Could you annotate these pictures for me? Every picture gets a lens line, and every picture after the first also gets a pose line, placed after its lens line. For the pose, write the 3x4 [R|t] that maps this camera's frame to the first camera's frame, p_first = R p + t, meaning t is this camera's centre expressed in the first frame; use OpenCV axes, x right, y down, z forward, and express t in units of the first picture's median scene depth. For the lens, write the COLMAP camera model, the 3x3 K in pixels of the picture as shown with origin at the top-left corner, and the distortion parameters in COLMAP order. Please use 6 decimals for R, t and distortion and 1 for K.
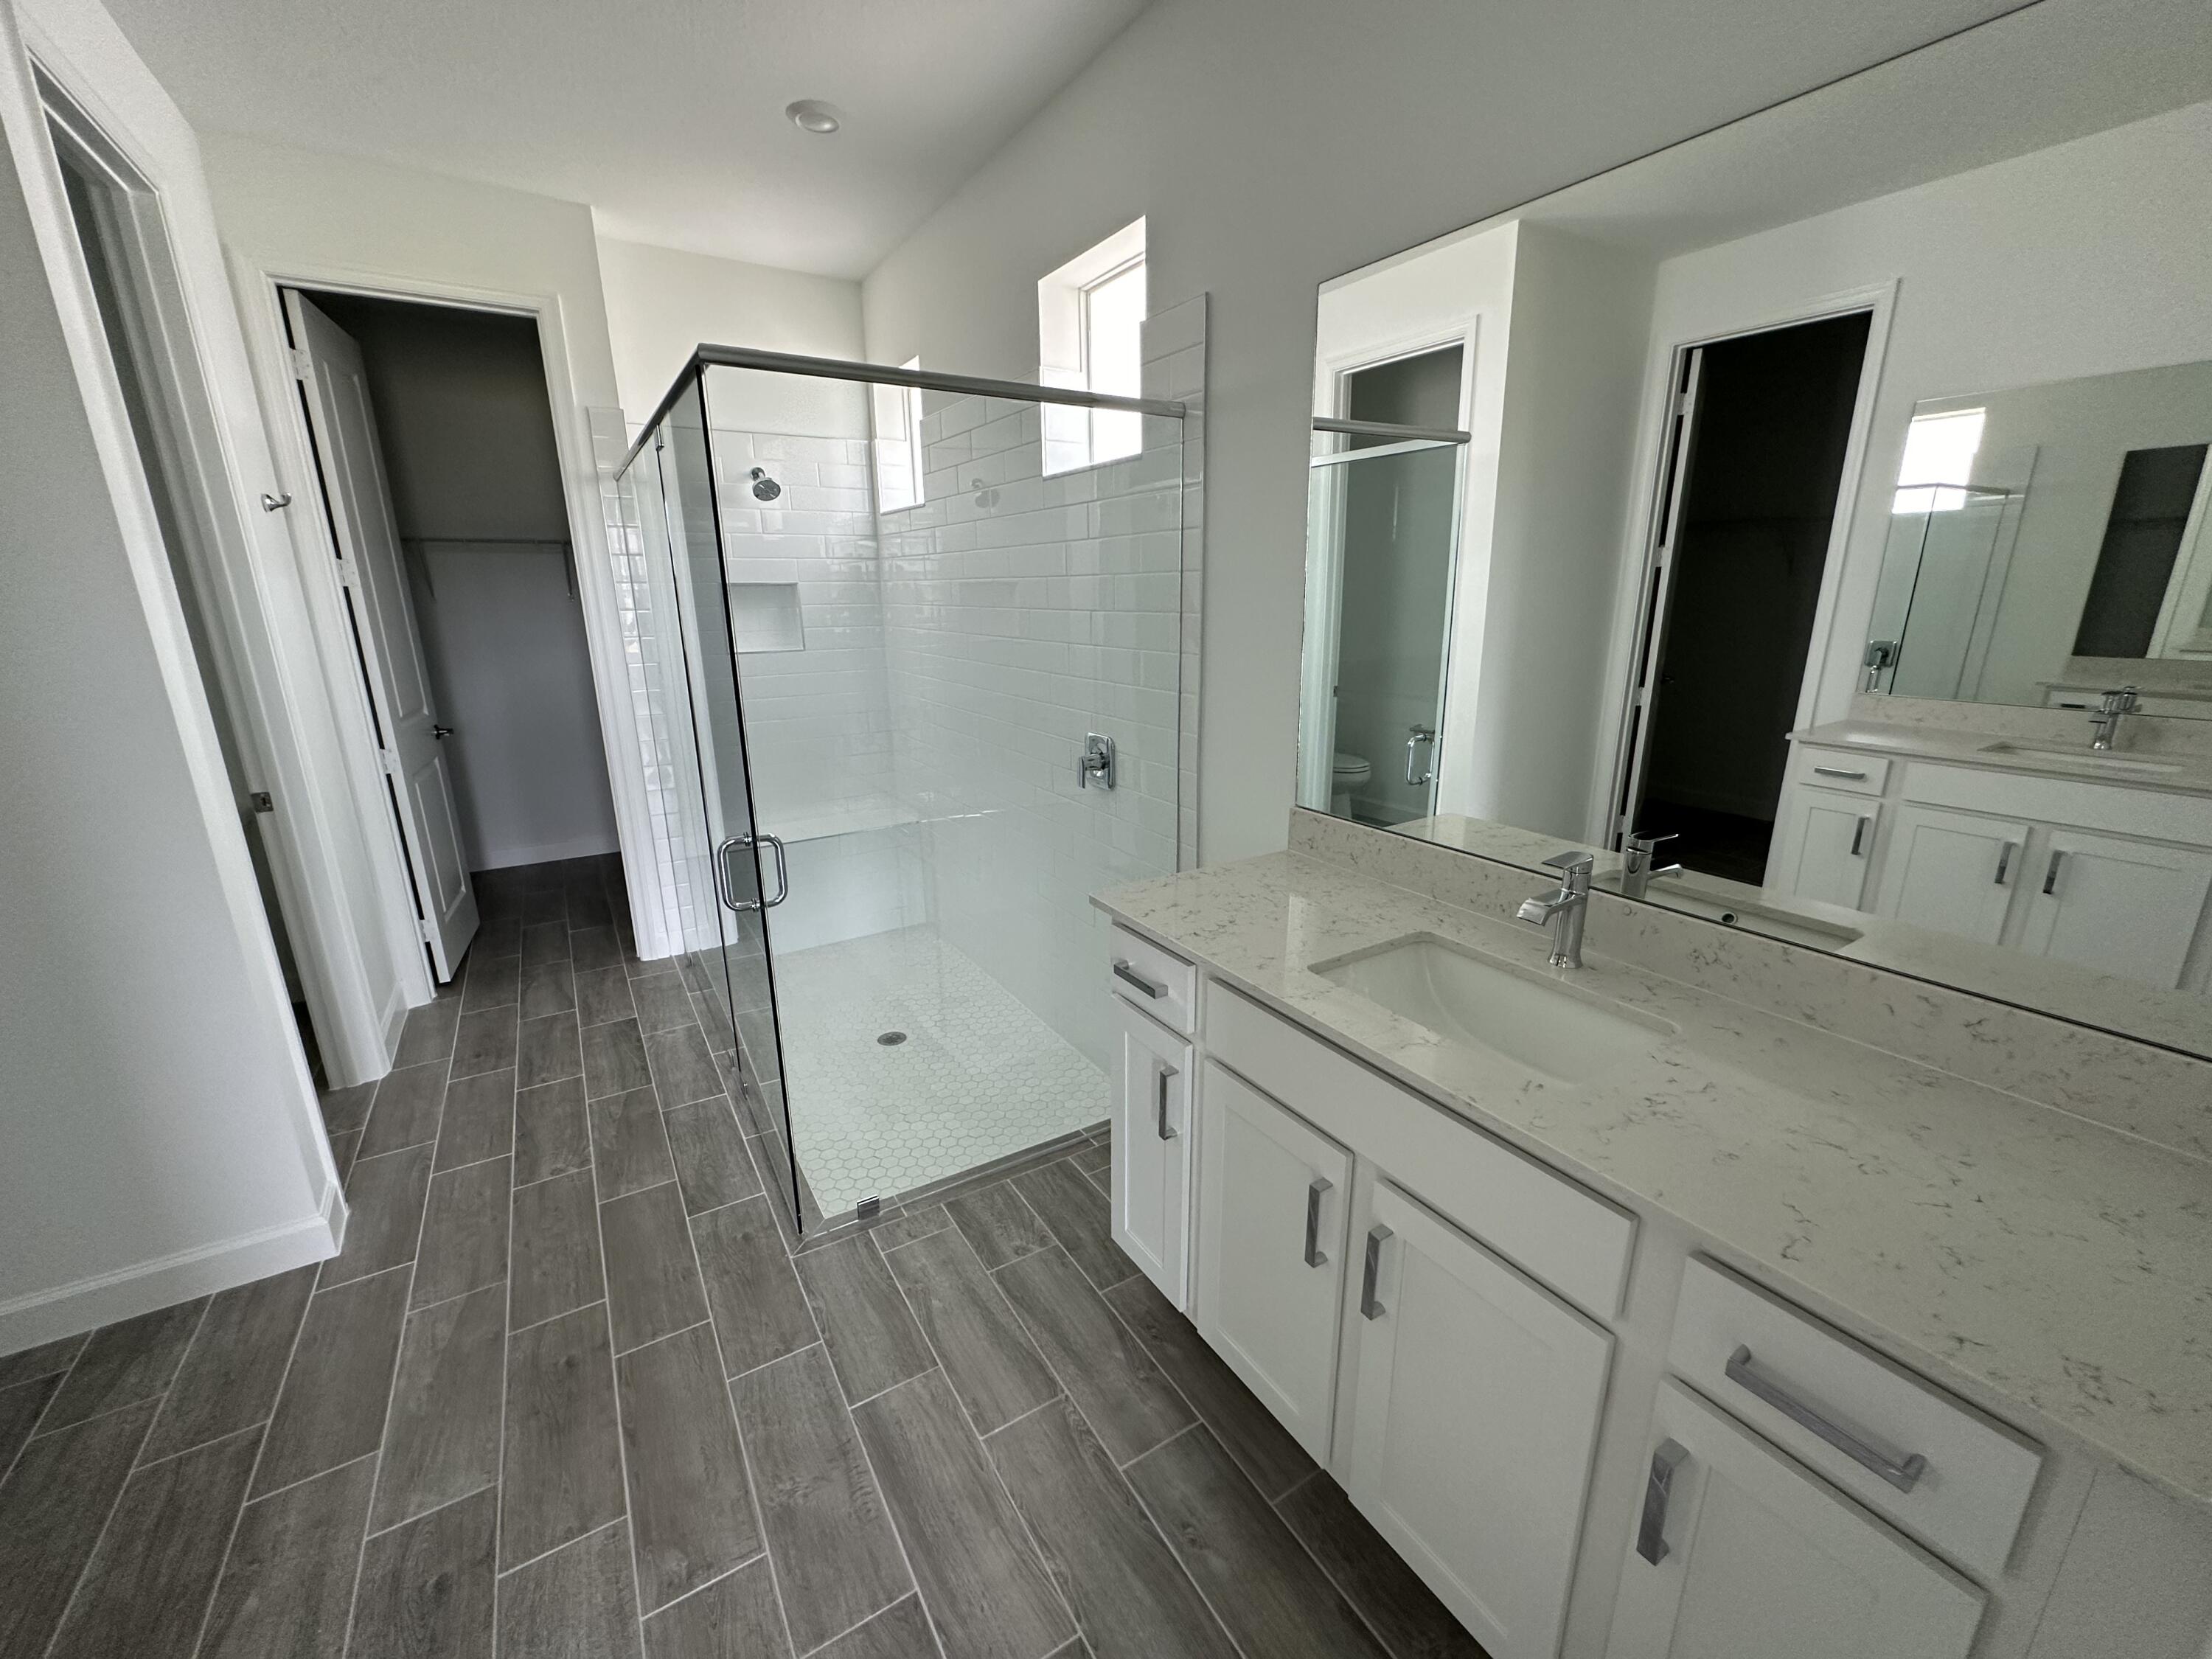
lens RADIAL K [[889.8, 0, 1104.8], [0, 889.8, 831.7], [0, 0, 1]] dist [-0.000852, 0.000271]
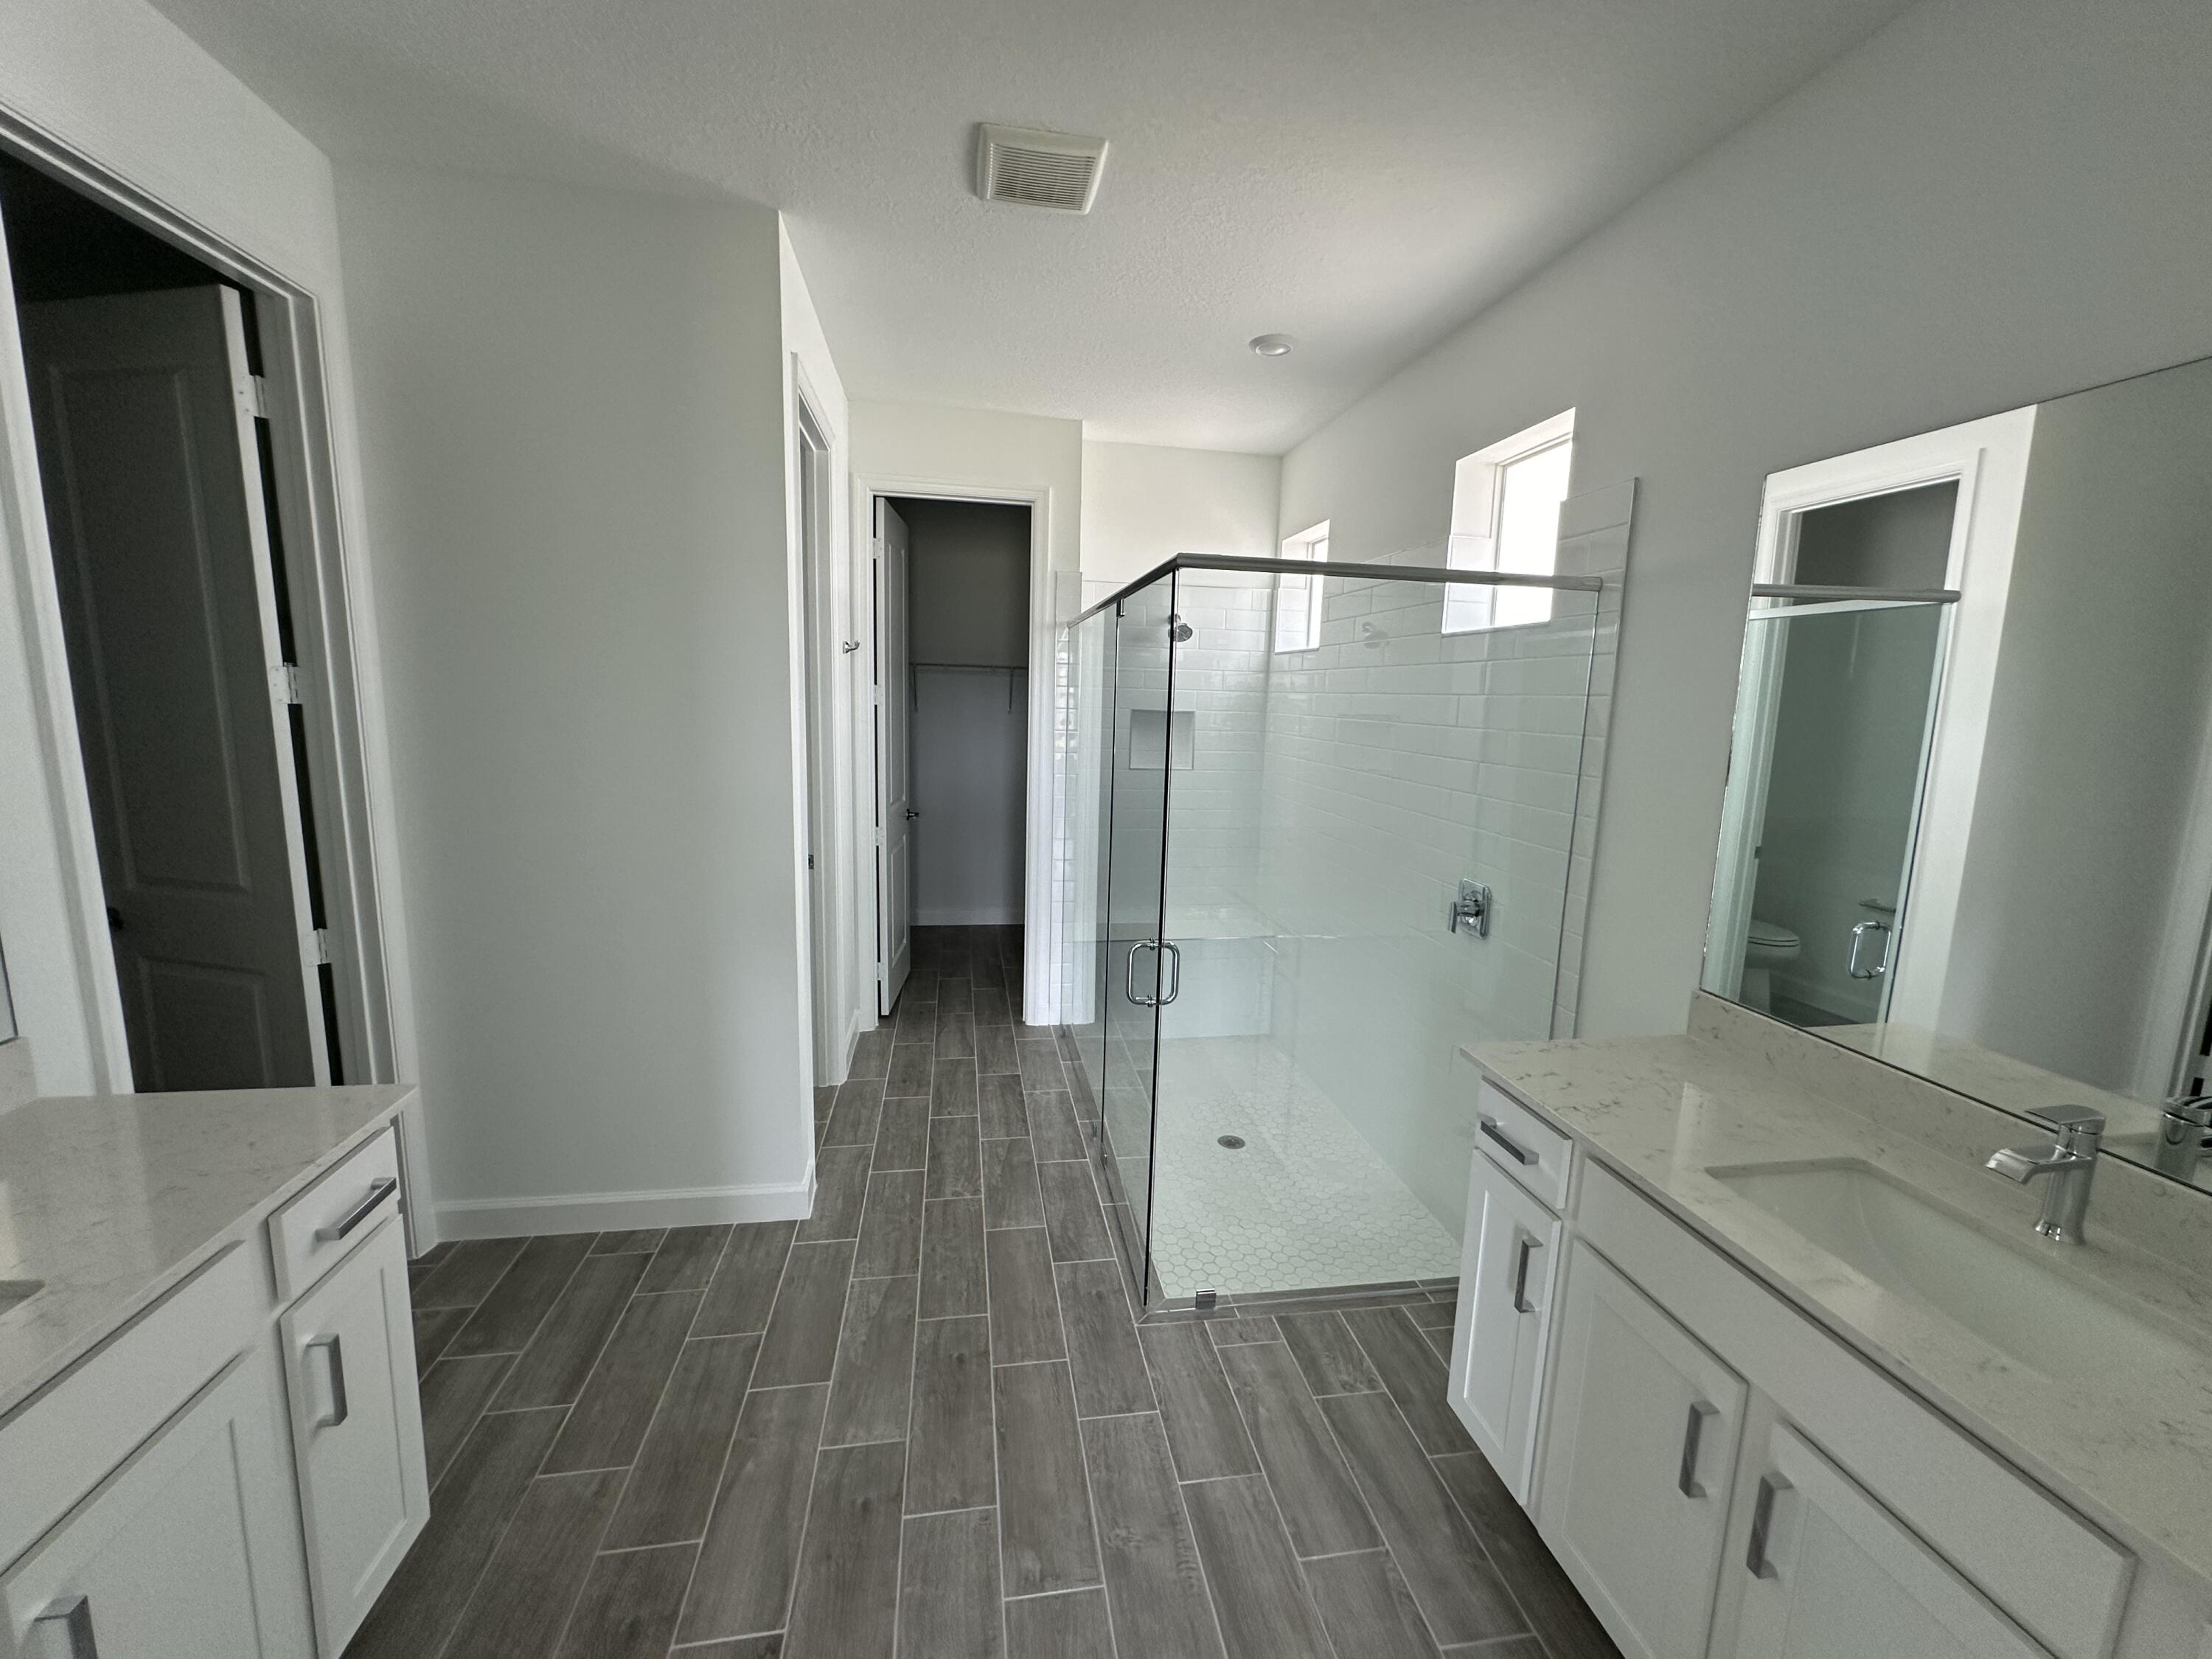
lens RADIAL K [[889.8, 0, 1104.4], [0, 889.8, 827.5], [0, 0, 1]] dist [-0.000852, 0.000271]
pose [[0.923961, 0.094213, -0.370701, -0.035993], [-0.138442, 0.985851, -0.094510, -0.022244], [0.356552, 0.138645, 0.923931, -0.123160]]
